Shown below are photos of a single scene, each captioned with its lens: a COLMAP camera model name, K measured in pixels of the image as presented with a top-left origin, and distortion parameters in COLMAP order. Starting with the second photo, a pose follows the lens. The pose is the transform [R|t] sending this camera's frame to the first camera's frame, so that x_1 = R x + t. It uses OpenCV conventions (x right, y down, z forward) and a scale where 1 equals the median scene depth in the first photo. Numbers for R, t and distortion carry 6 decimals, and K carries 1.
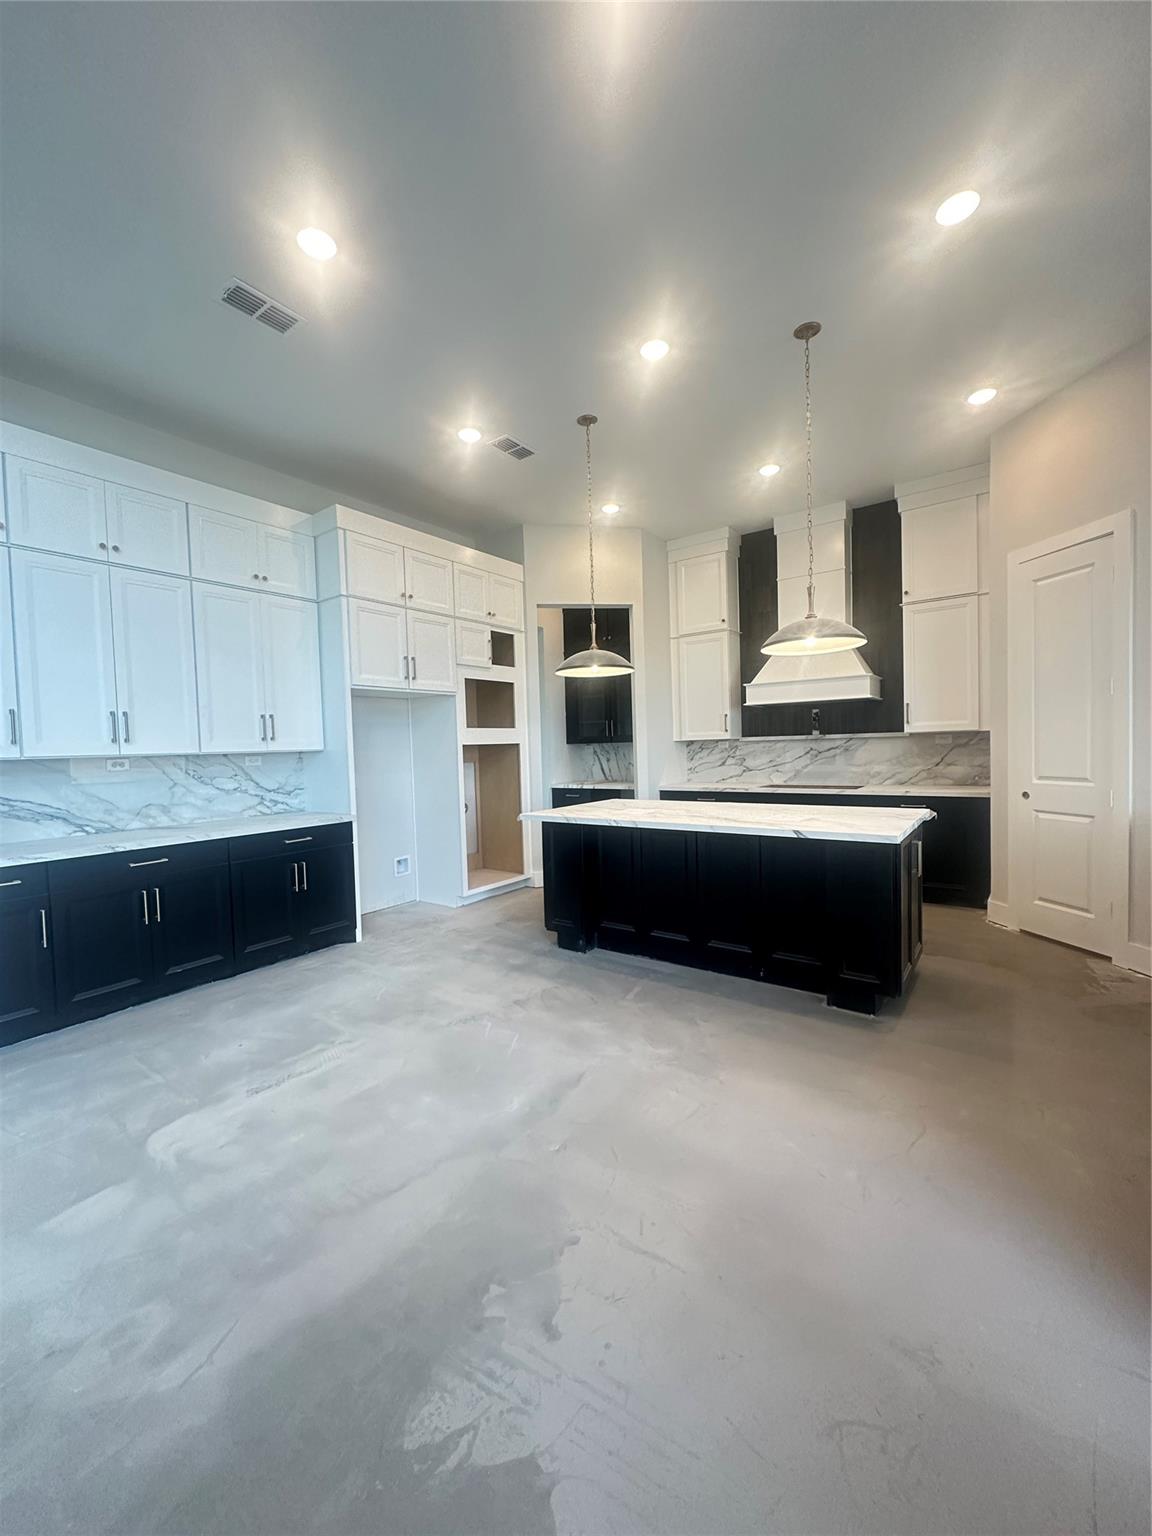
lens RADIAL K [[609.3, 0, 576.8], [0, 609.3, 767.2], [0, 0, 1]] dist [-0.002259, 0.000087]
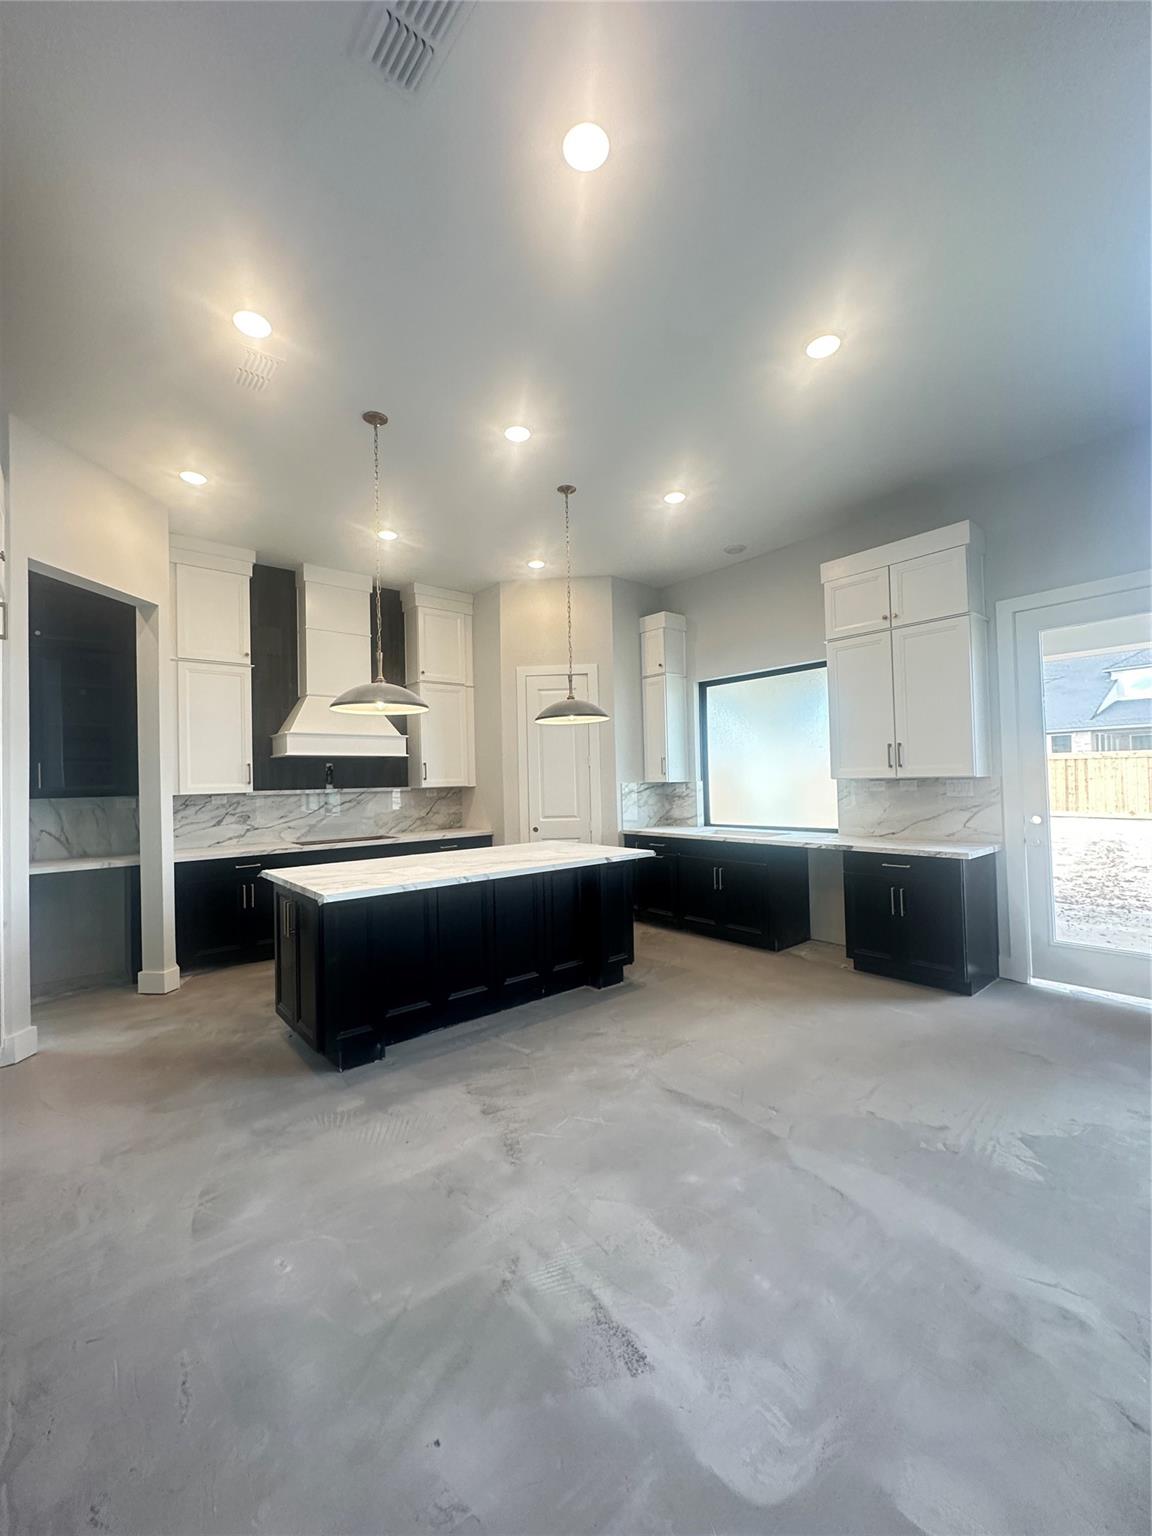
lens RADIAL K [[609.3, 0, 576.8], [0, 609.3, 767.2], [0, 0, 1]] dist [-0.002259, 0.000087]
pose [[0.243465, 0.046413, 0.968799, -0.763307], [0.050432, 0.996897, -0.060433, -0.012266], [-0.968598, 0.063572, 0.240369, 0.582016]]
